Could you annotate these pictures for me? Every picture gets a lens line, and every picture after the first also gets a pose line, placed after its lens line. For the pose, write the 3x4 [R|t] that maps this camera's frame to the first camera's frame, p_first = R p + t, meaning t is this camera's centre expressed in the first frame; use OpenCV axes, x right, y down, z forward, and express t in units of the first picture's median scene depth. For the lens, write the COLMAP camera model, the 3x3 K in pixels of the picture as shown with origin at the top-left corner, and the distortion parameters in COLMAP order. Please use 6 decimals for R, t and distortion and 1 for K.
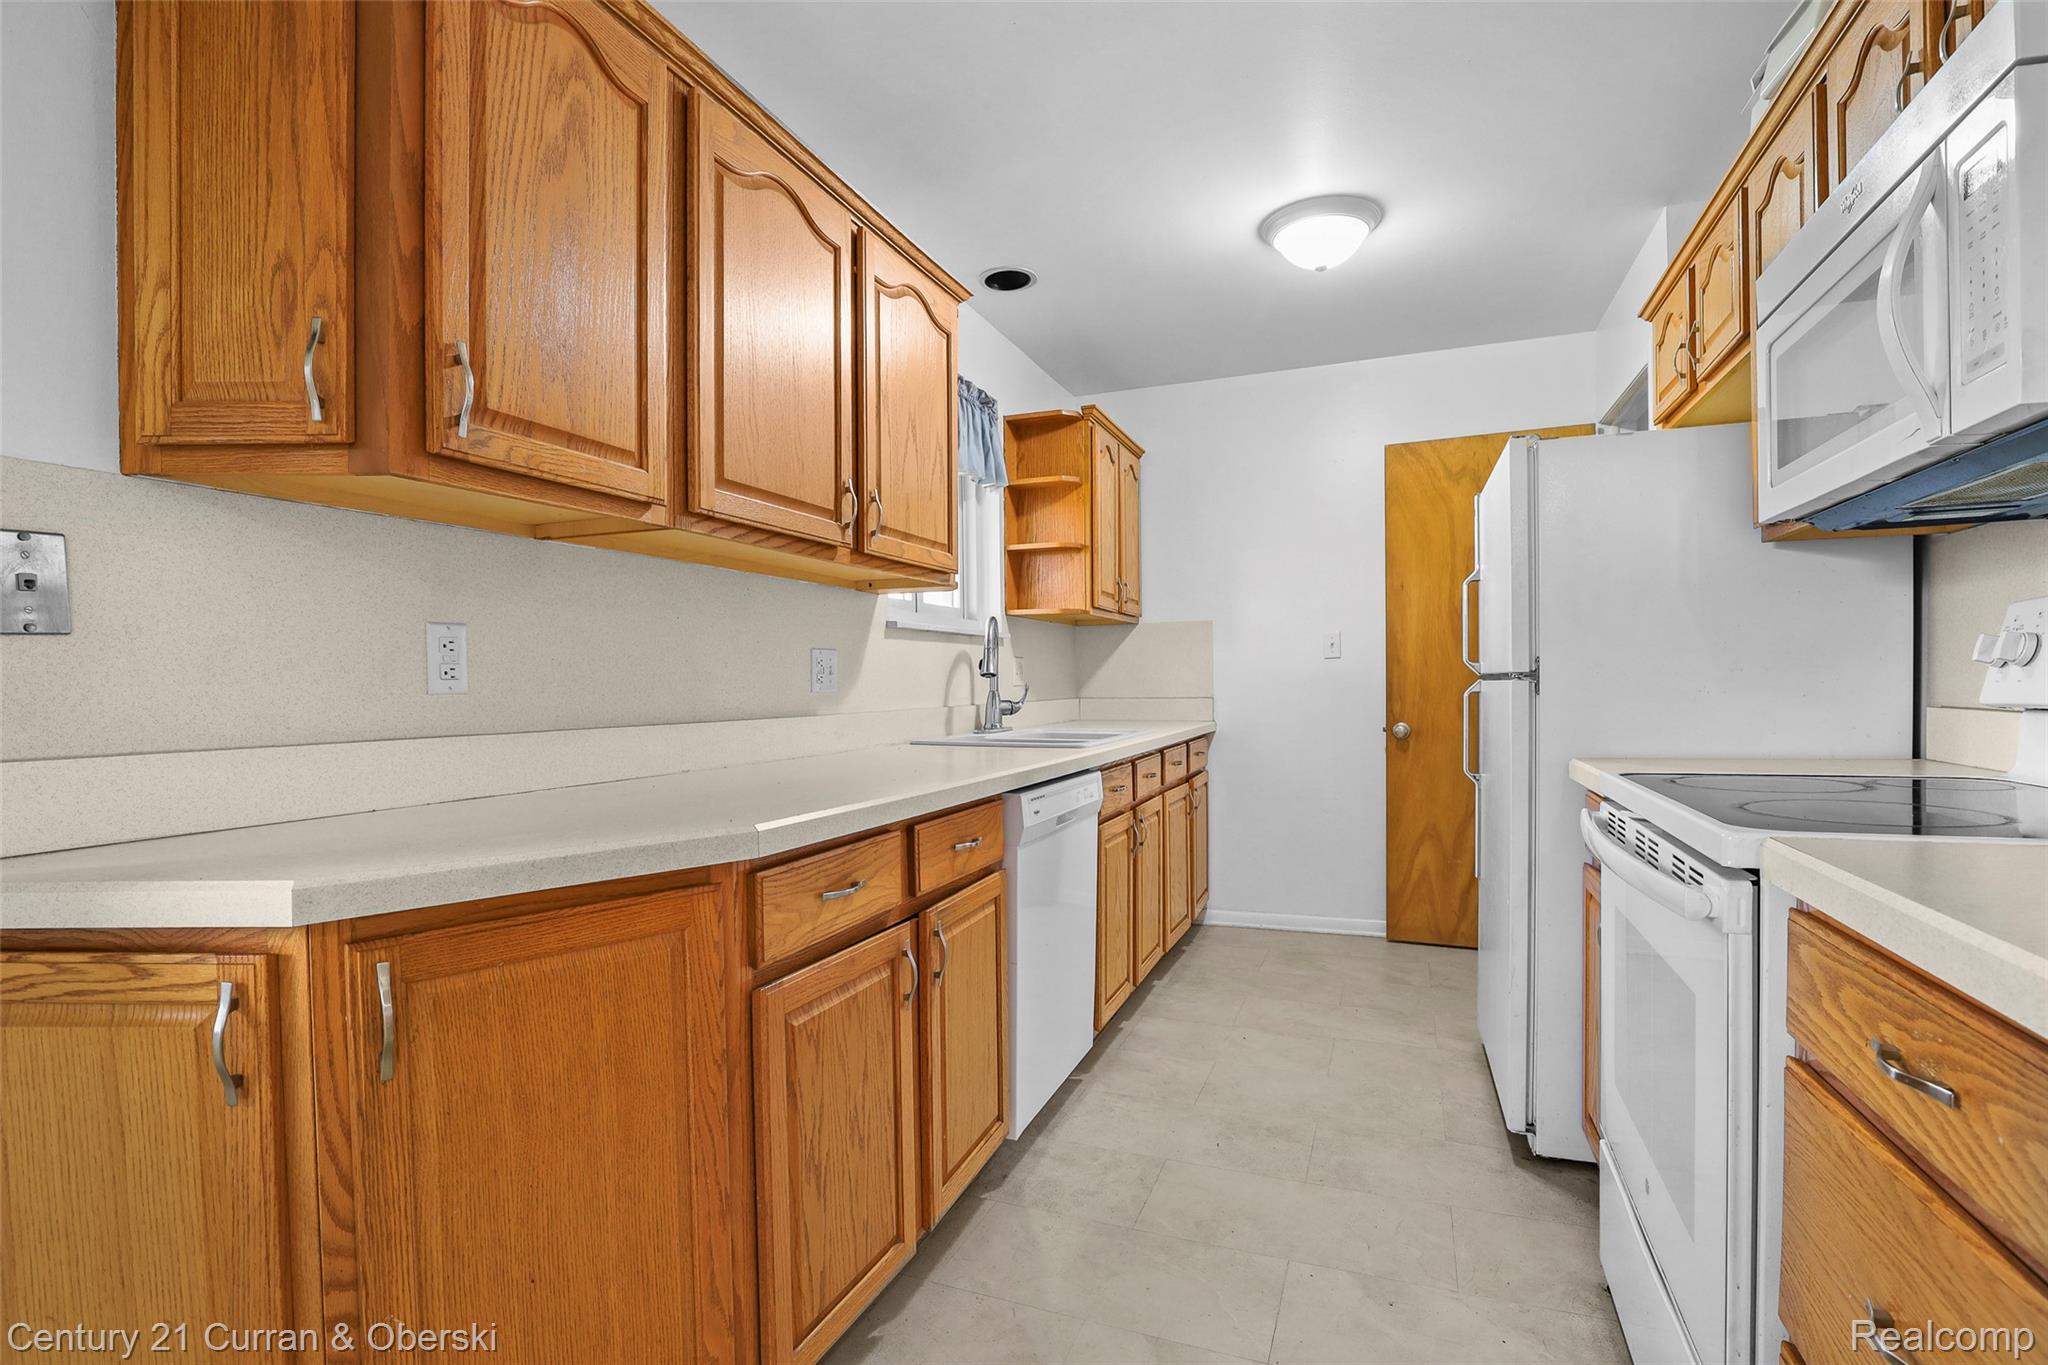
lens RADIAL K [[955.1, 0, 1020.0], [0, 955.1, 706.6], [0, 0, 1]] dist [-0.030889, -0.000111]
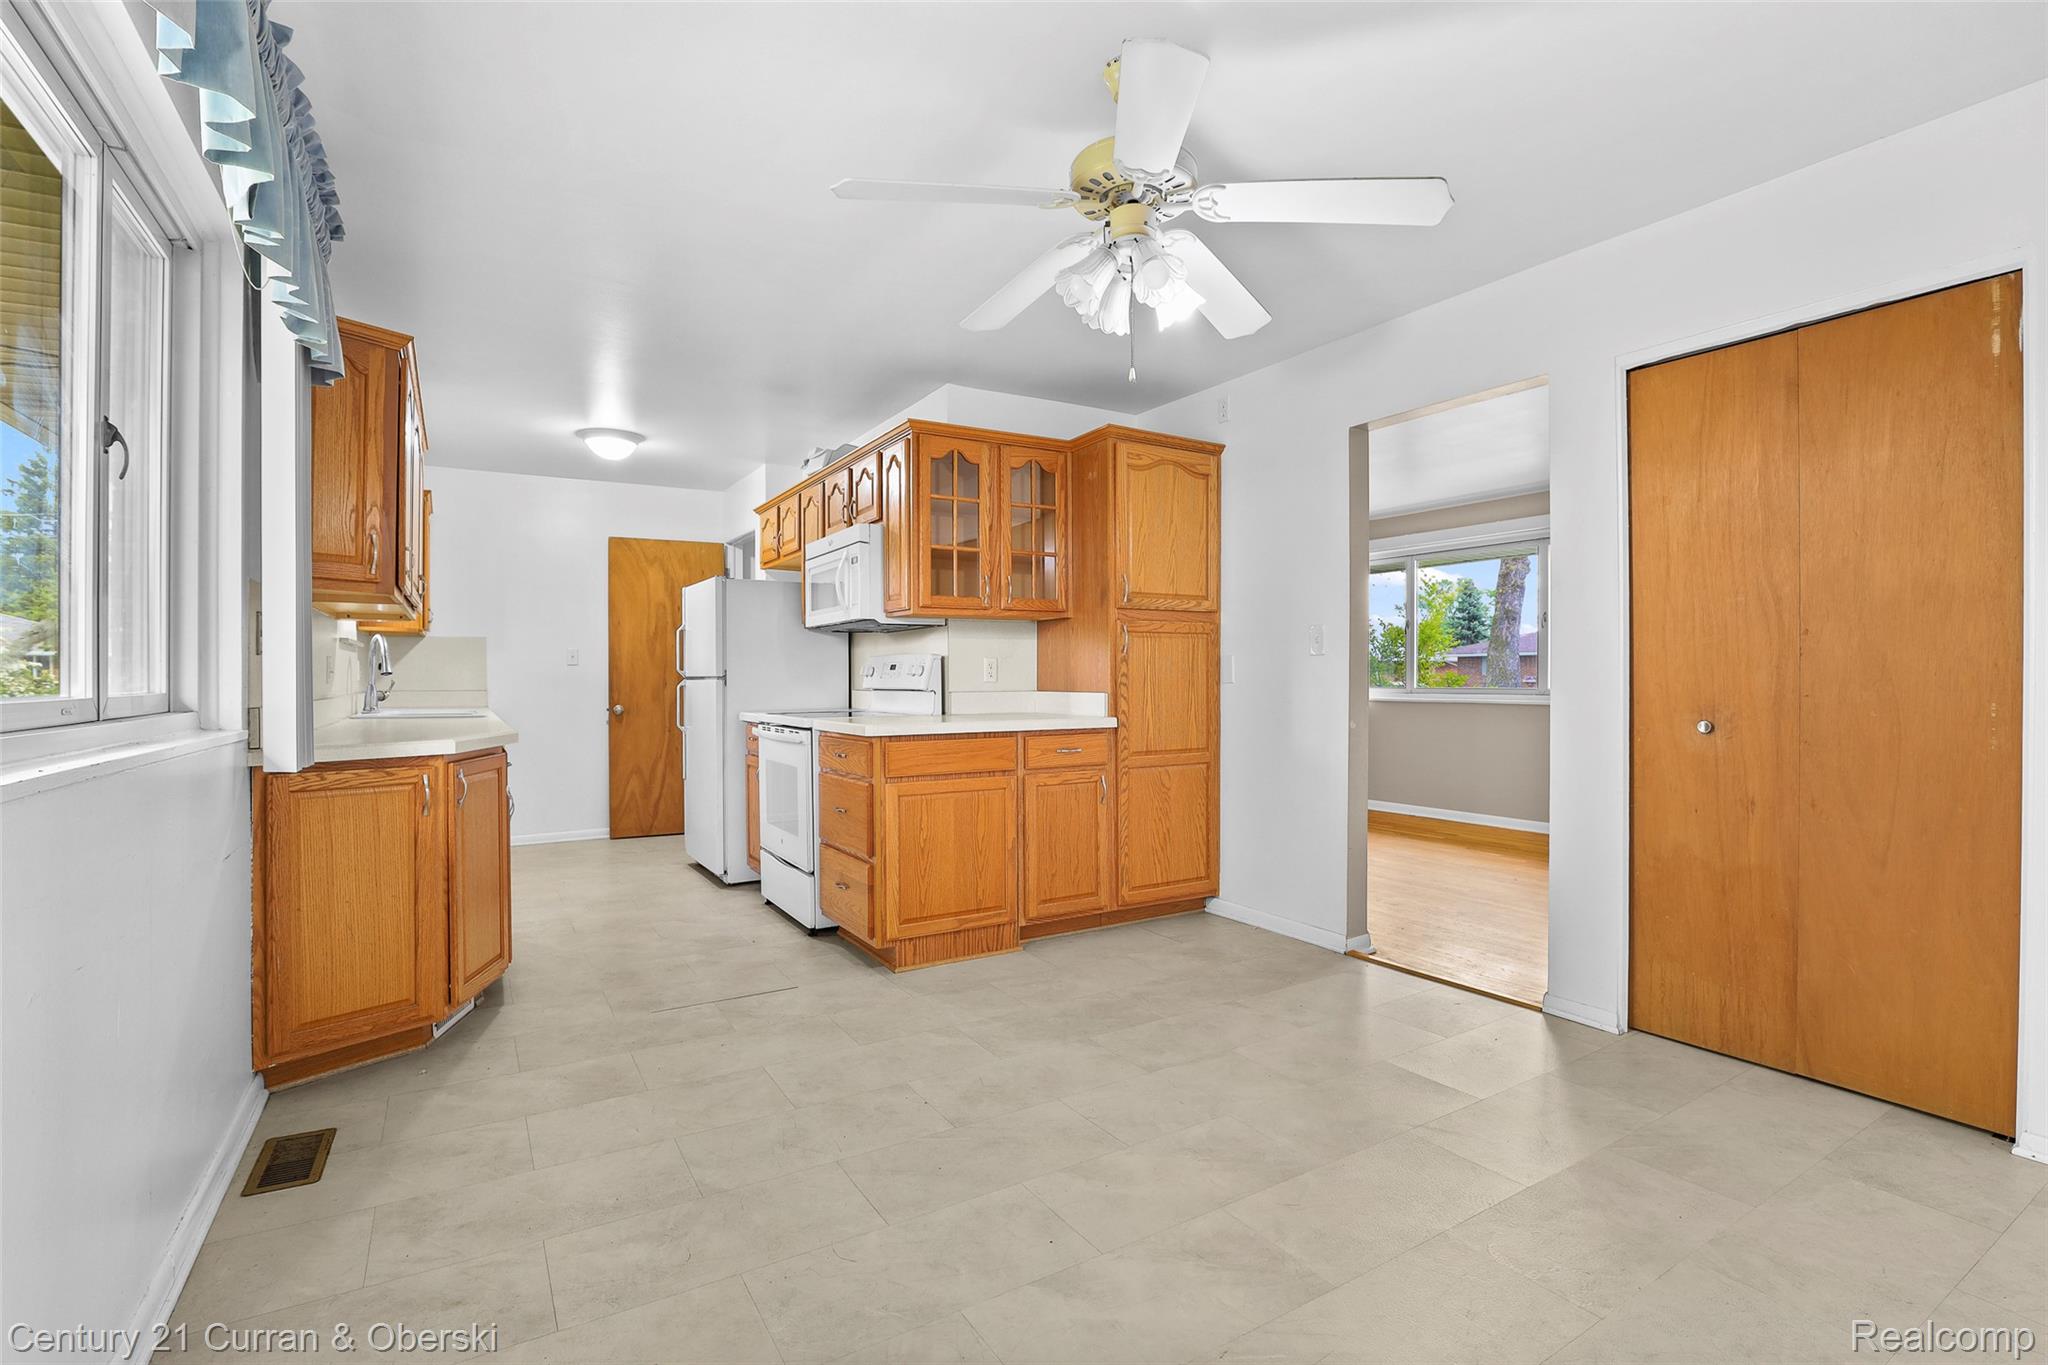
lens RADIAL K [[955.1, 0, 1030.3], [0, 955.1, 680.0], [0, 0, 1]] dist [-0.030889, -0.000111]
pose [[0.598431, 0.009341, 0.801120, -0.885260], [0.013504, 0.999672, -0.021744, 0.033530], [-0.801060, 0.023830, 0.598109, -1.010482]]
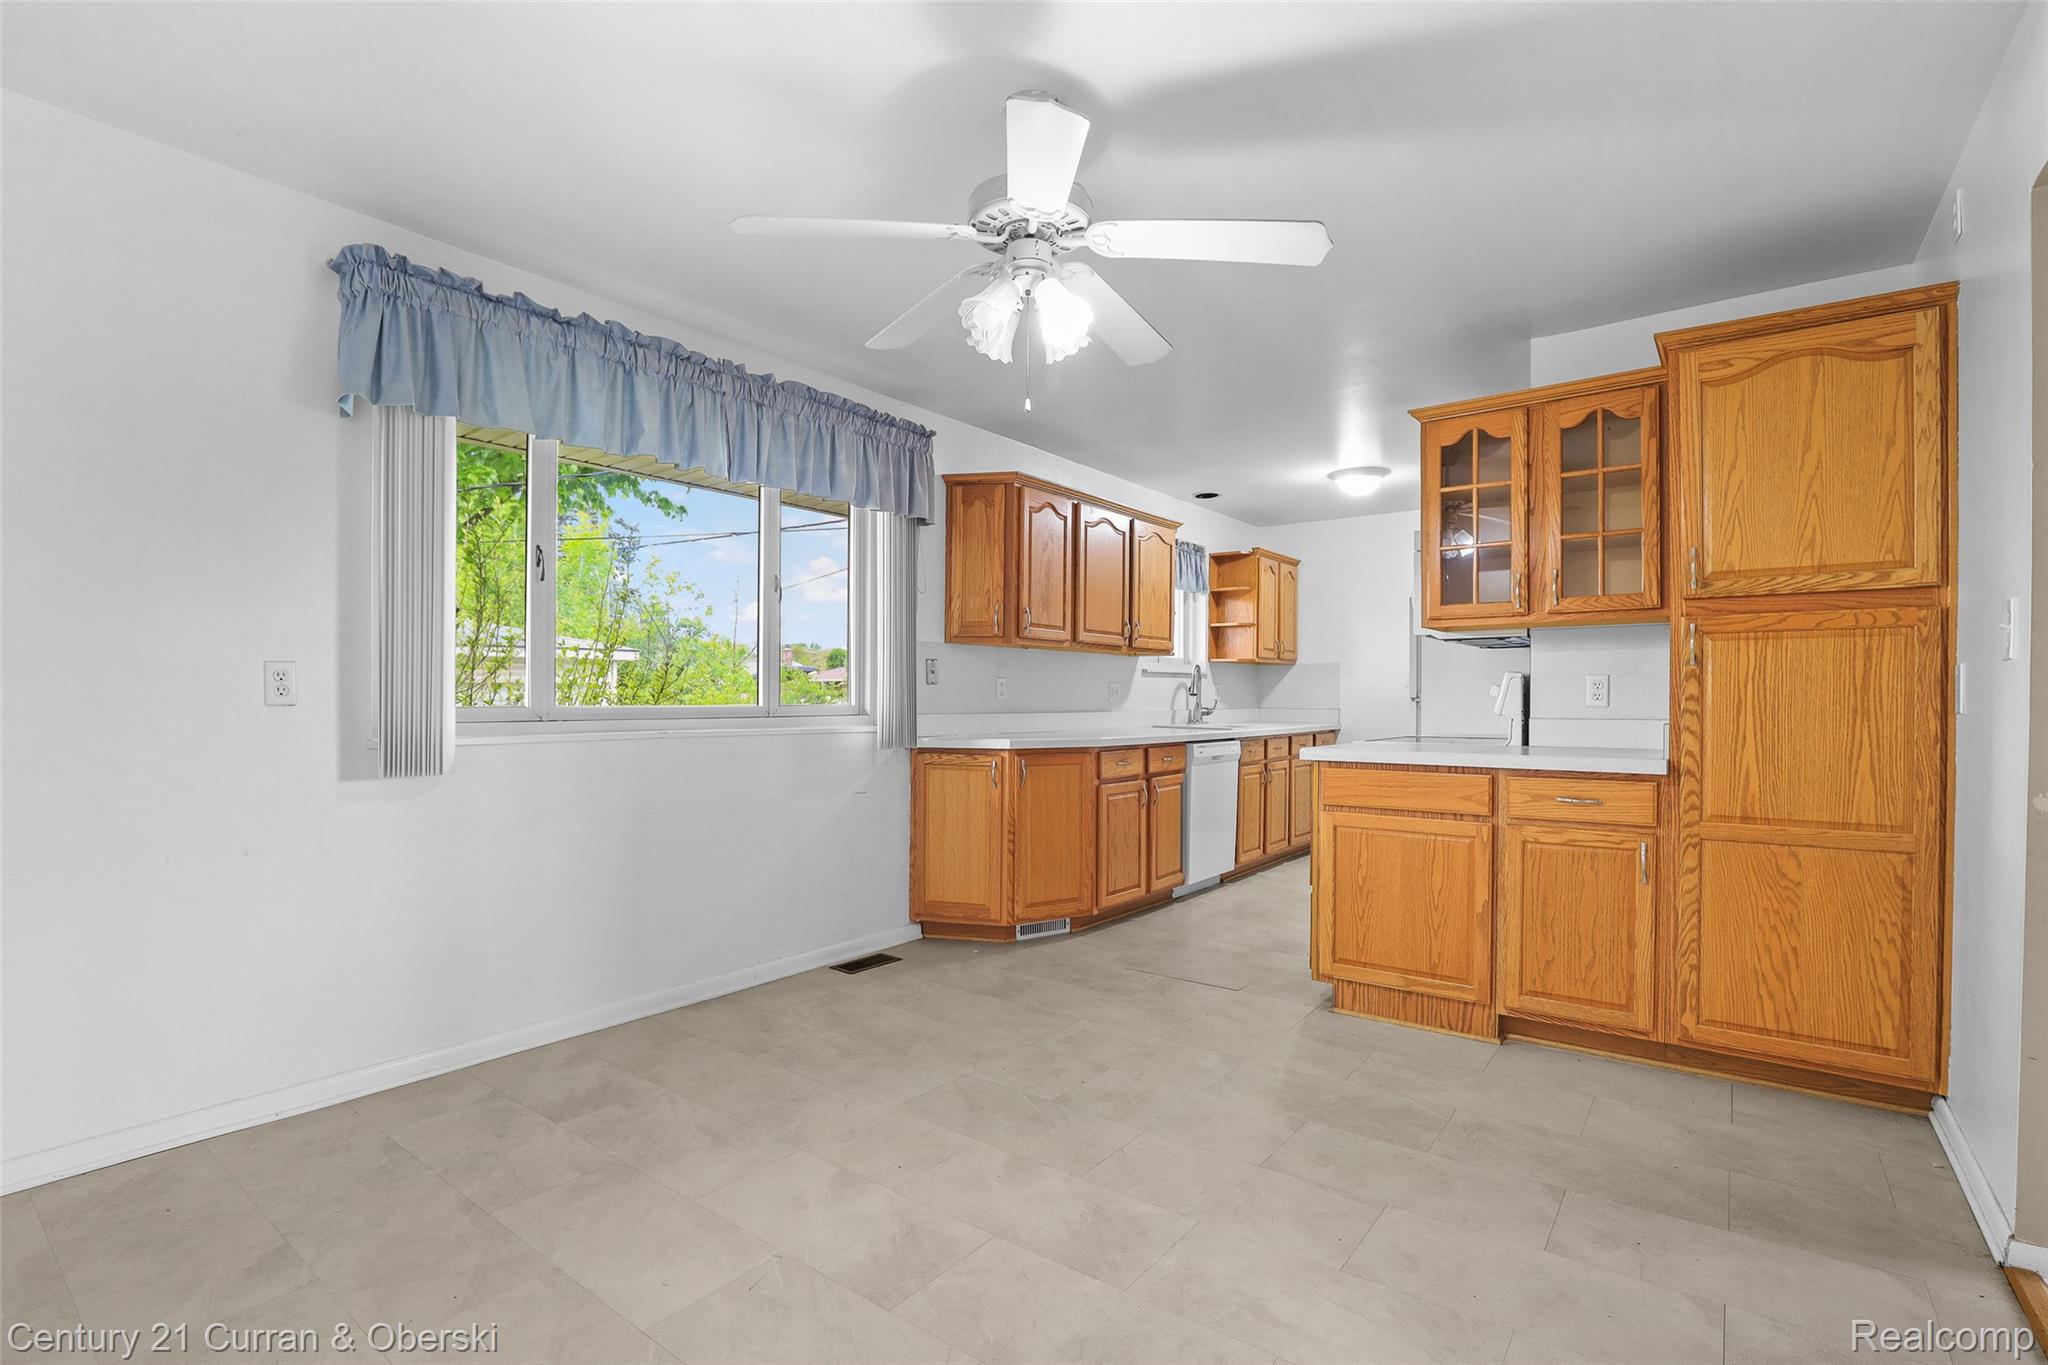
lens RADIAL K [[955.1, 0, 1009.4], [0, 955.1, 698.7], [0, 0, 1]] dist [-0.030889, -0.000111]
pose [[0.958769, 0.015690, -0.283753, 0.238437], [-0.021481, 0.999619, -0.017309, 0.026304], [0.283373, 0.022691, 0.958741, -1.483735]]
